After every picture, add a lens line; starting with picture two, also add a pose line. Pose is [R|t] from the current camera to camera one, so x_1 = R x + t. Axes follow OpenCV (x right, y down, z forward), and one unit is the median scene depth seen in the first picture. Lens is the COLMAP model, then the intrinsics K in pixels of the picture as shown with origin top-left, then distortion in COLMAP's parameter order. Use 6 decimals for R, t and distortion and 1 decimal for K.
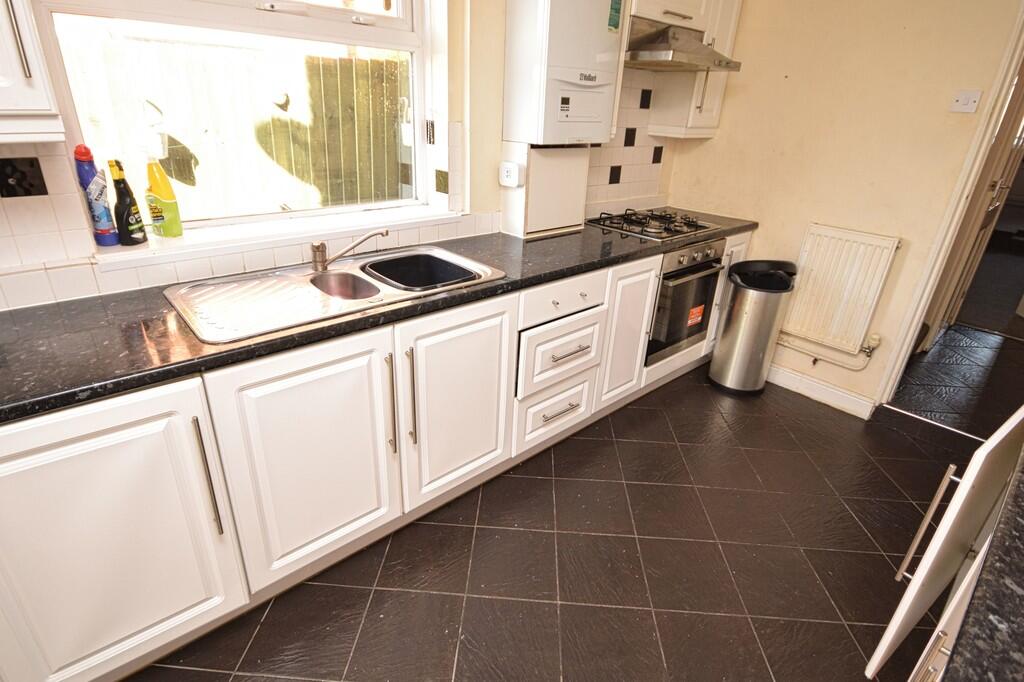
lens RADIAL K [[531.4, 0, 509.7], [0, 531.4, 344.1], [0, 0, 1]] dist [-0.000346, -0.000349]
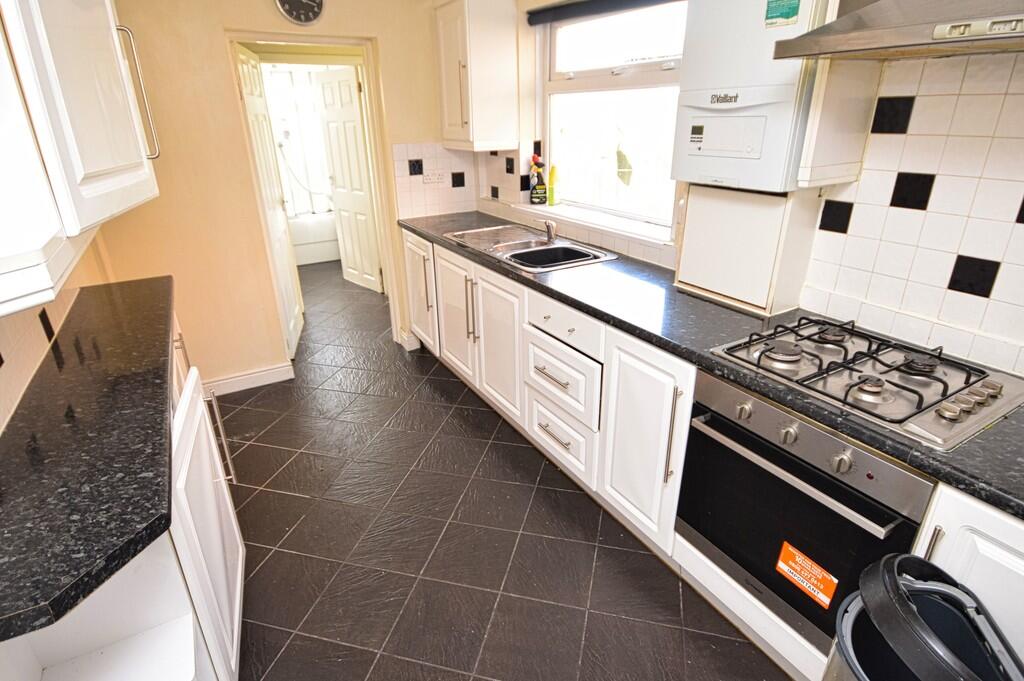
lens RADIAL K [[531.4, 0, 511.0], [0, 531.4, 332.7], [0, 0, 1]] dist [-0.000346, -0.000349]
pose [[-0.209864, 0.333220, -0.919196, 0.996703], [-0.399395, 0.828900, 0.391674, -0.402840], [0.892435, 0.449320, -0.040870, 0.911774]]
